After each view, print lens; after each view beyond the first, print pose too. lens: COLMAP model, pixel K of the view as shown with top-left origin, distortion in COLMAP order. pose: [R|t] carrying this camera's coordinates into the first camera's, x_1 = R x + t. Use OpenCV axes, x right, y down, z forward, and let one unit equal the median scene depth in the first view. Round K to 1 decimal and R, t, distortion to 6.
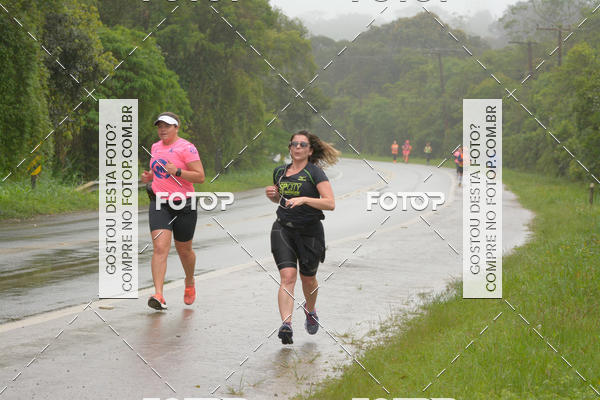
lens RADIAL K [[4070.4, 0, 297.9], [0, 4070.4, 199.5], [0, 0, 1]] dist [2.326947, 6.984532]
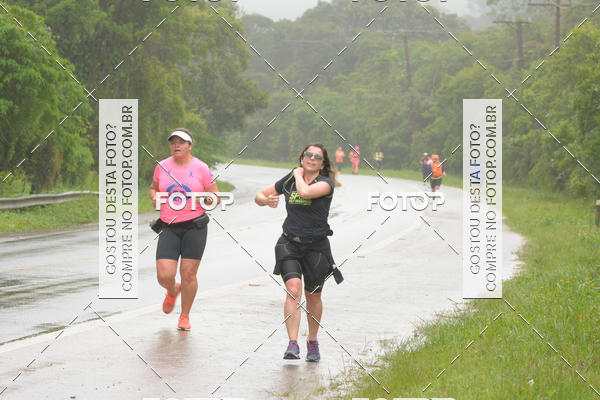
lens RADIAL K [[3398.2, 0, 300.0], [0, 3398.2, 228.8], [0, 0, 1]] dist [1.705400, -0.793571]
pose [[0.999809, -0.003598, -0.019201, 0.026857], [0.003716, 0.999974, 0.006150, -0.002647], [0.019178, -0.006220, 0.999797, 0.339579]]
